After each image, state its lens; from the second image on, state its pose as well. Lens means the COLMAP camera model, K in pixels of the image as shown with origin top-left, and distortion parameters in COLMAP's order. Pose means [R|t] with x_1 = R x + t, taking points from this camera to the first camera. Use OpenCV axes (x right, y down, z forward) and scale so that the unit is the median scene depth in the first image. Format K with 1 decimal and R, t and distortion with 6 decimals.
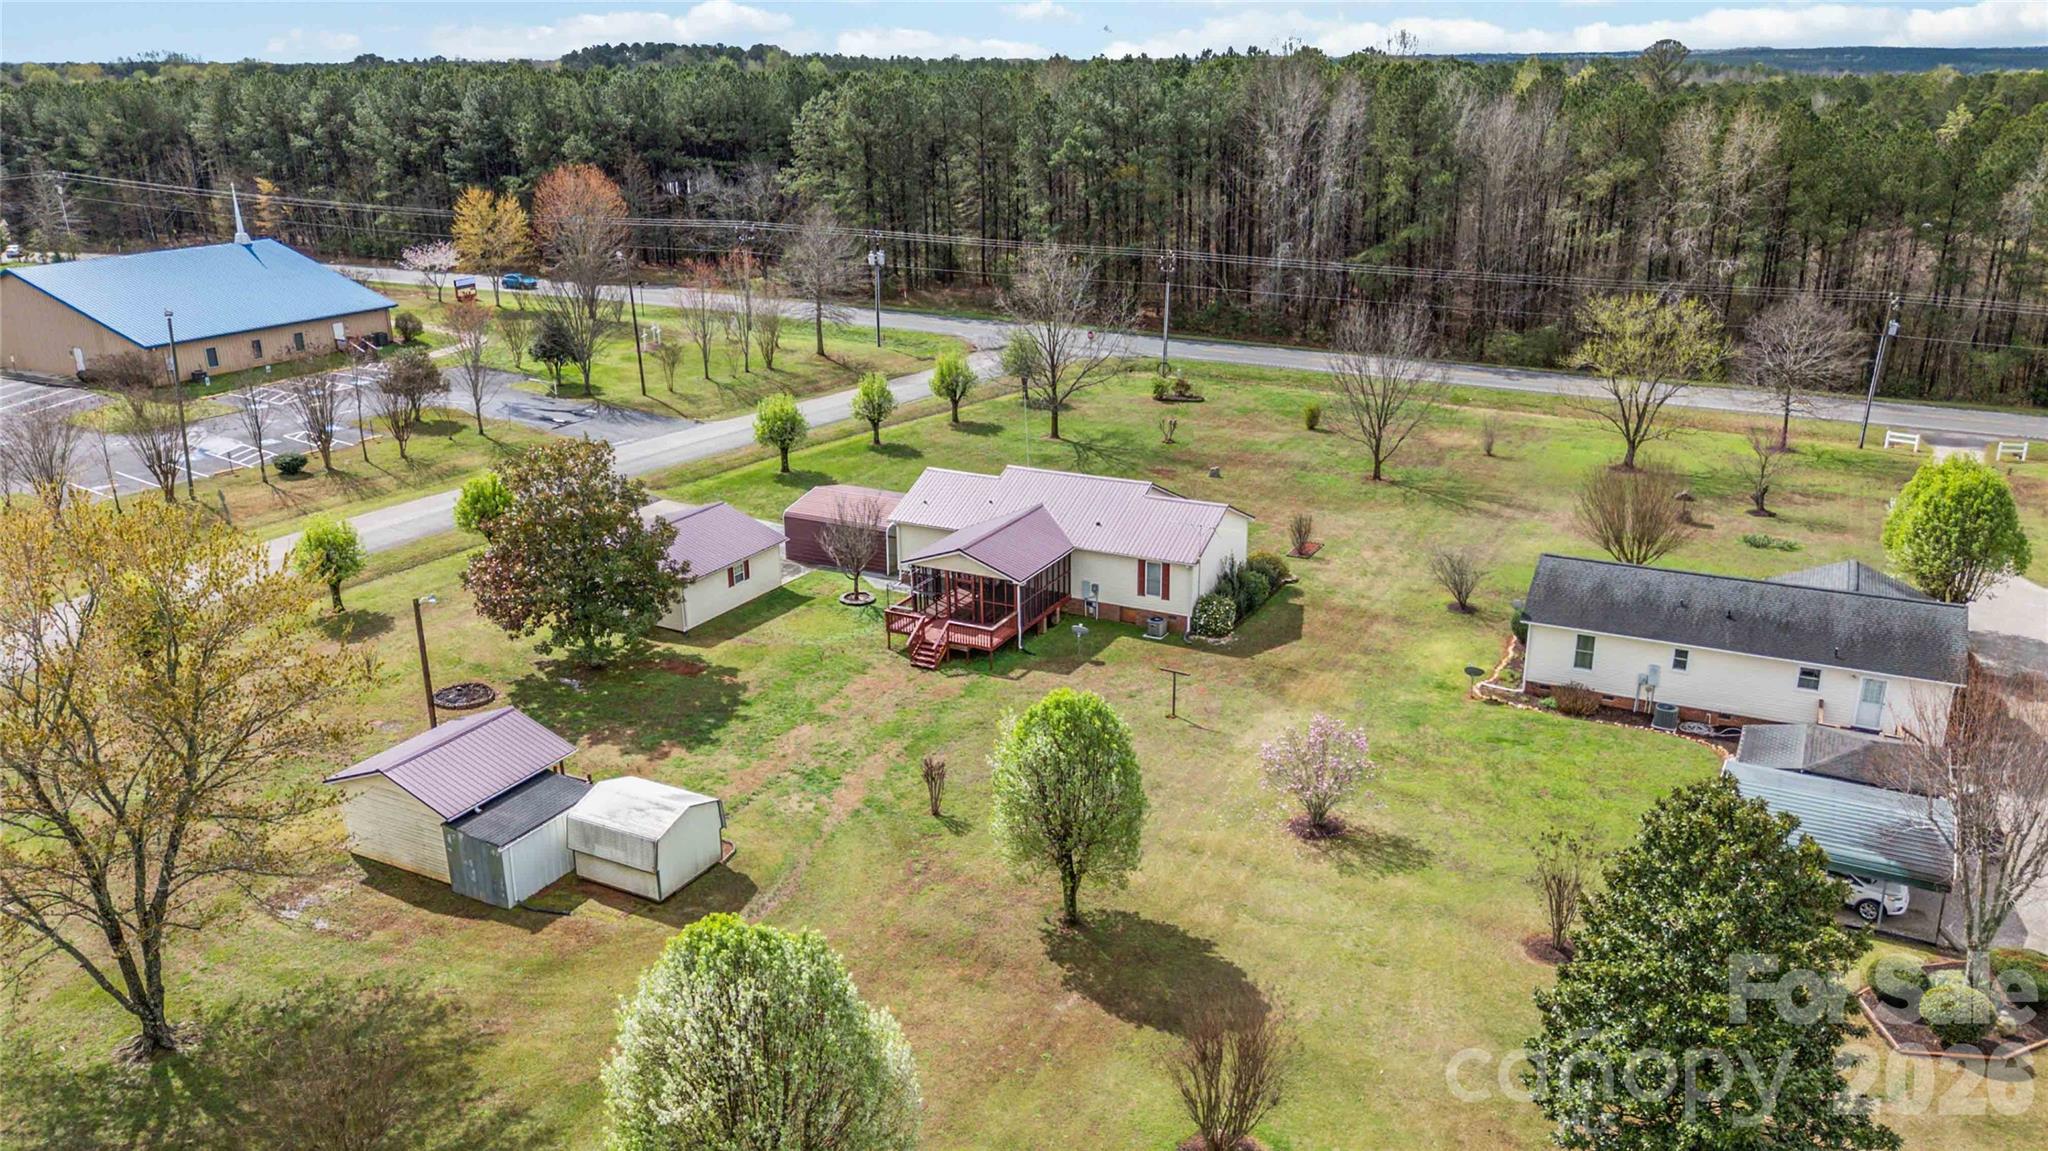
lens RADIAL K [[1500.9, 0, 1029.3], [0, 1500.9, 572.2], [0, 0, 1]] dist [0.083359, -0.088076]
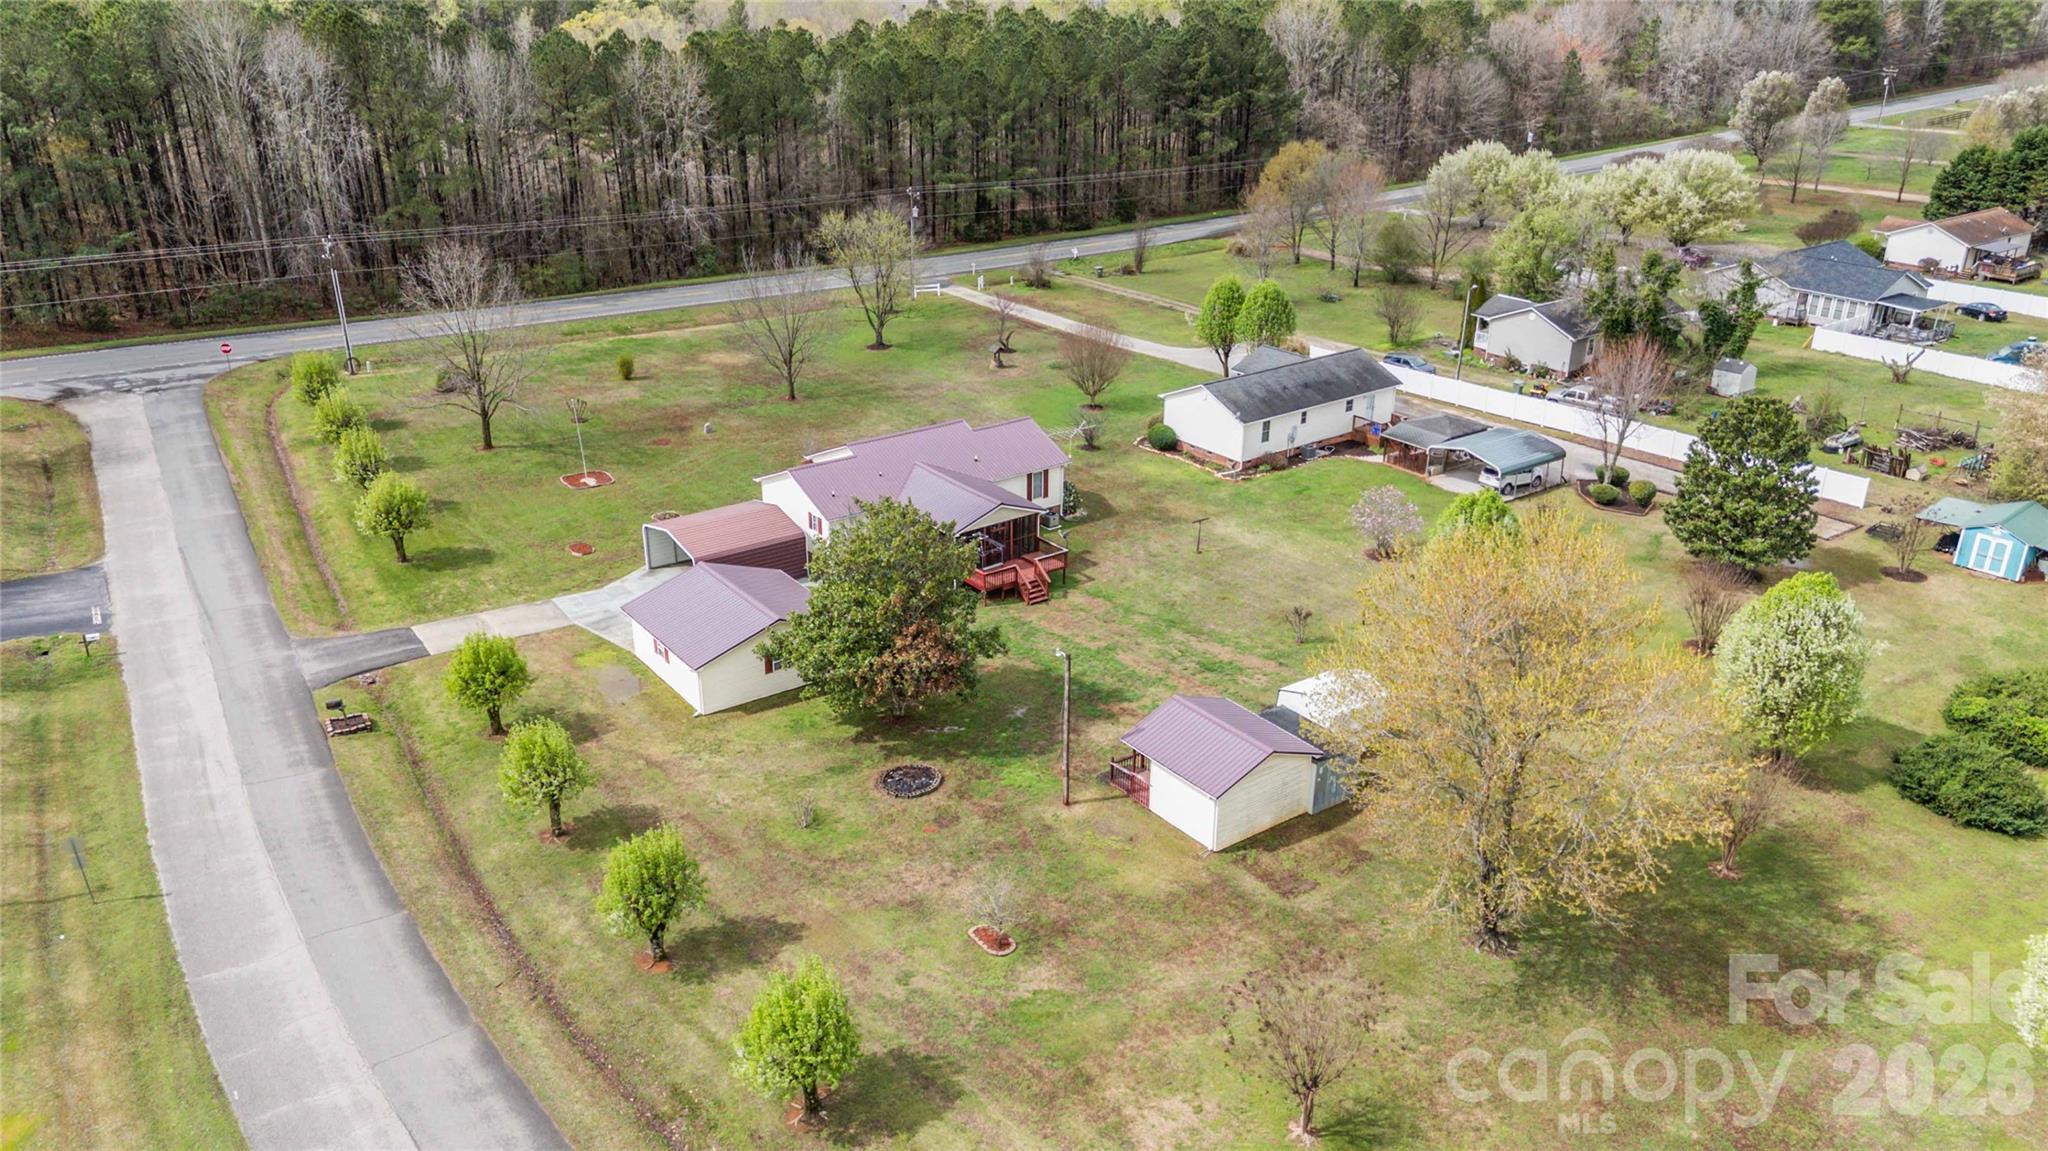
lens RADIAL K [[1500.9, 0, 1029.3], [0, 1500.9, 572.2], [0, 0, 1]] dist [0.083359, -0.088076]
pose [[0.429769, -0.344343, 0.834702, -0.699666], [0.277552, 0.930050, 0.240773, -0.163198], [-0.859223, 0.128197, 0.495280, 0.272148]]
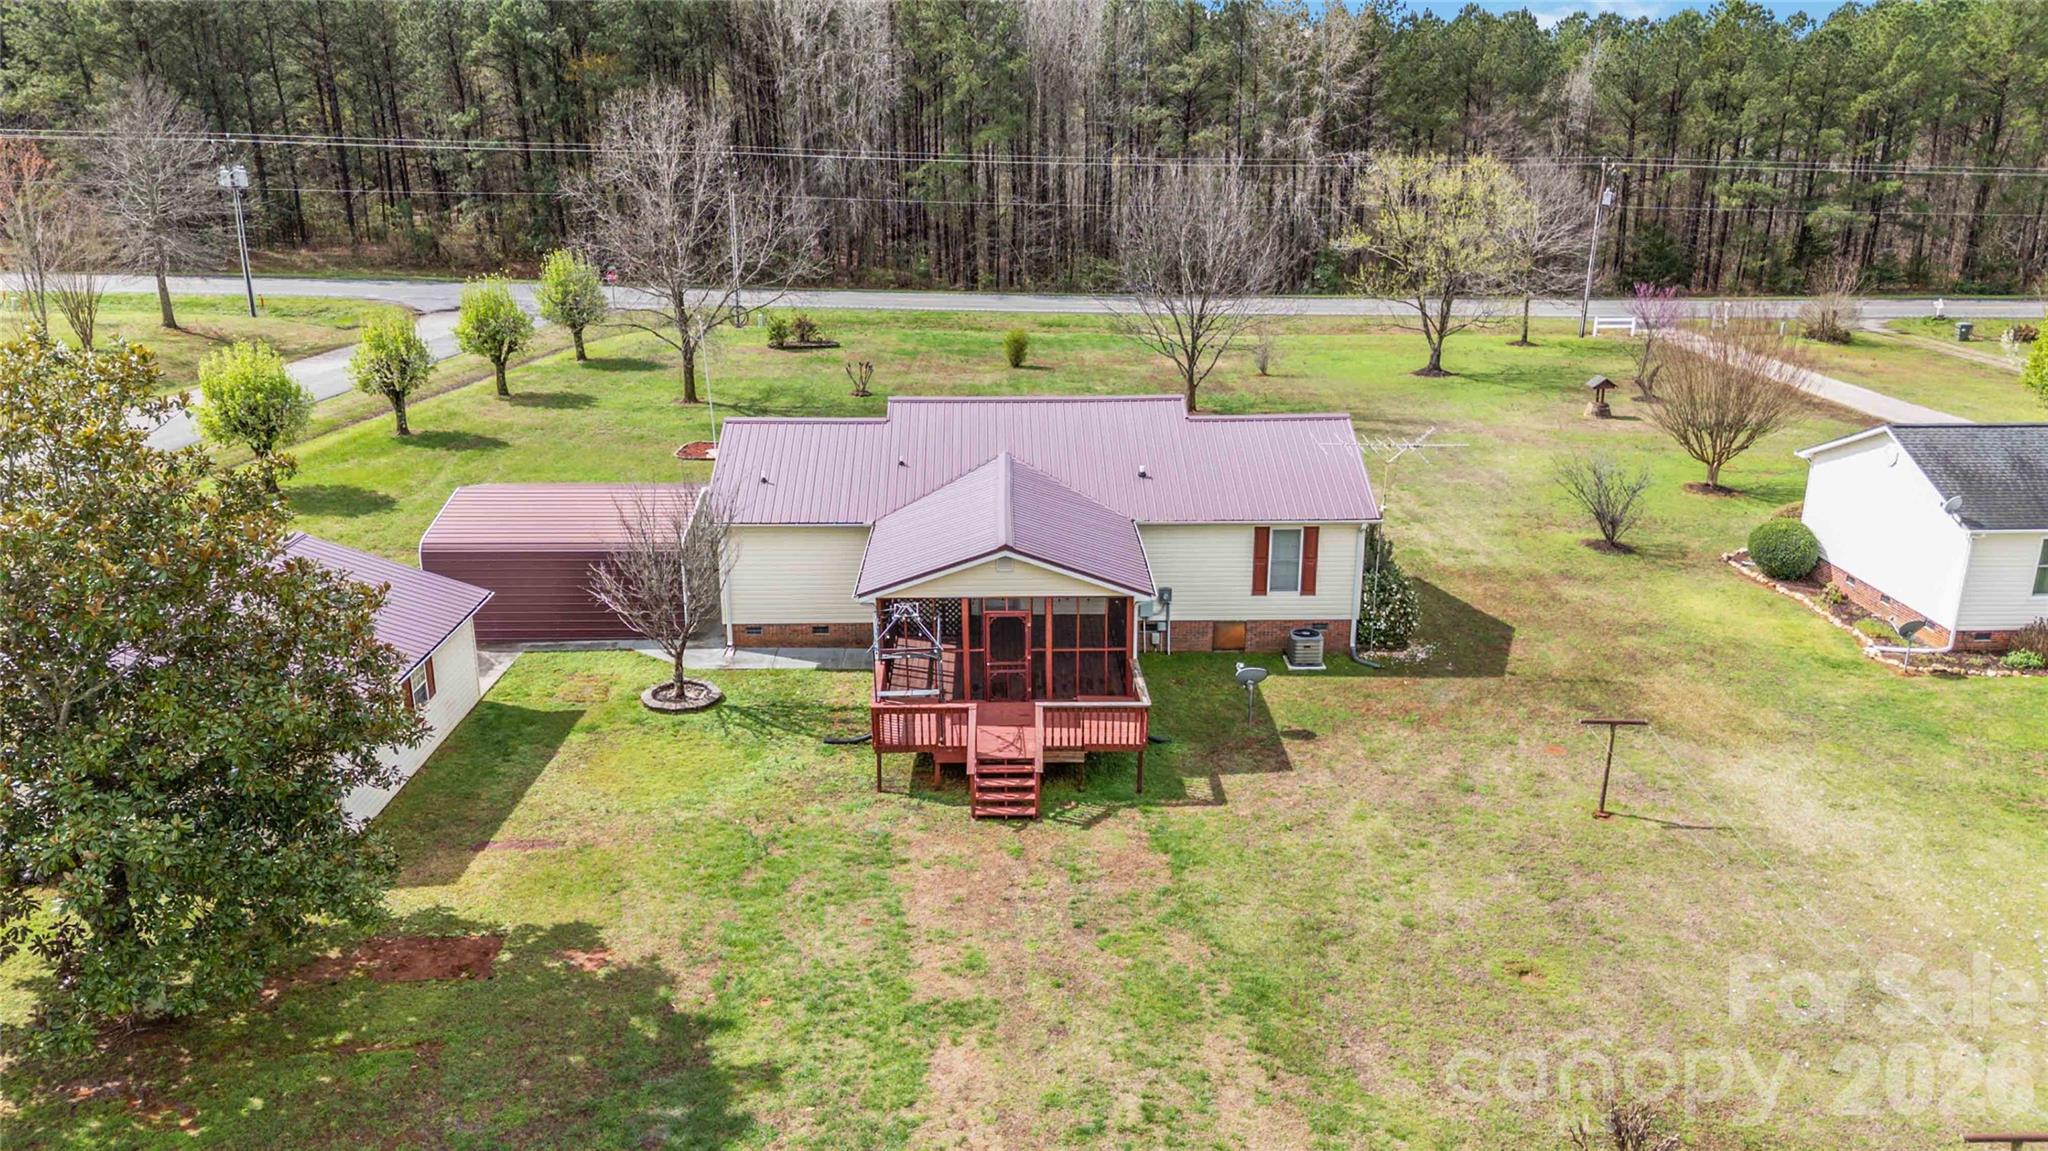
lens RADIAL K [[1500.9, 0, 1029.3], [0, 1500.9, 572.2], [0, 0, 1]] dist [0.083359, -0.088076]
pose [[0.879954, -0.137944, 0.454590, -0.168829], [0.145617, 0.989172, 0.018289, -0.009938], [-0.452191, 0.050103, 0.890513, 0.394608]]
